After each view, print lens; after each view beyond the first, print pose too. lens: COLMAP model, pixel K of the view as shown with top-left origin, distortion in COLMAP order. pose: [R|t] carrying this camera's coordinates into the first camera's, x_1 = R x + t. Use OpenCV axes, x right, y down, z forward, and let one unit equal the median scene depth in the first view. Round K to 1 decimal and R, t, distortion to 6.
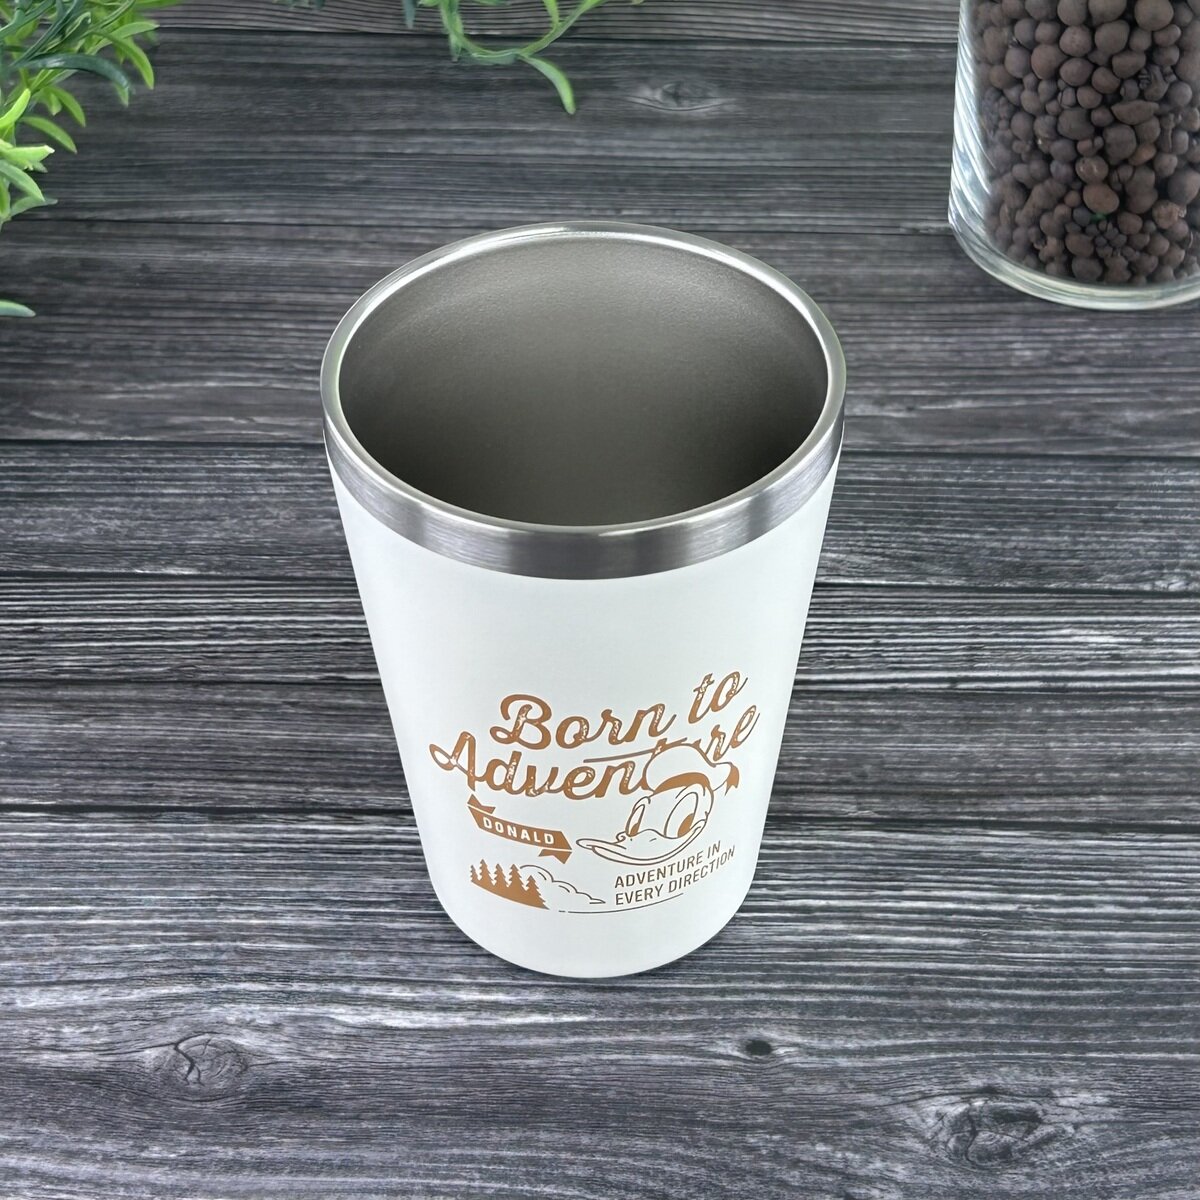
lens RADIAL K [[3080.9, 0, 610.4], [0, 3080.9, 427.8], [0, 0, 1]] dist [0.085553, -0.186340]
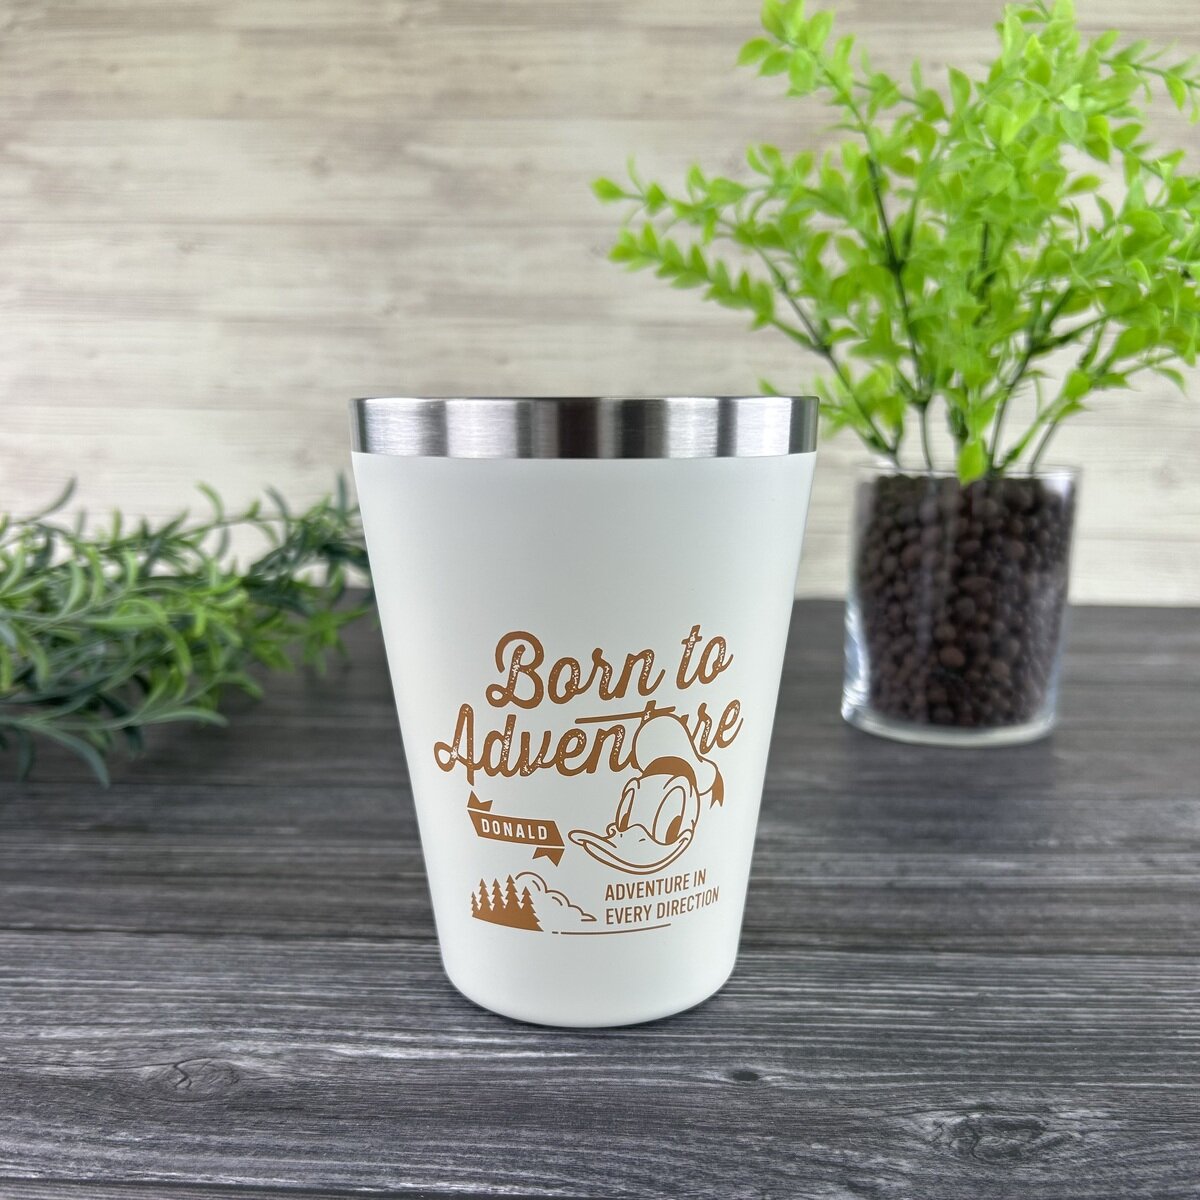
lens RADIAL K [[1308.9, 0, 603.0], [0, 1308.9, 713.3], [0, 0, 1]] dist [0.023096, -0.126859]
pose [[0.999553, 0.010745, -0.027915, 0.011940], [-0.020993, 0.916796, -0.398803, 0.259833], [0.021307, 0.399210, 0.916612, 0.552500]]
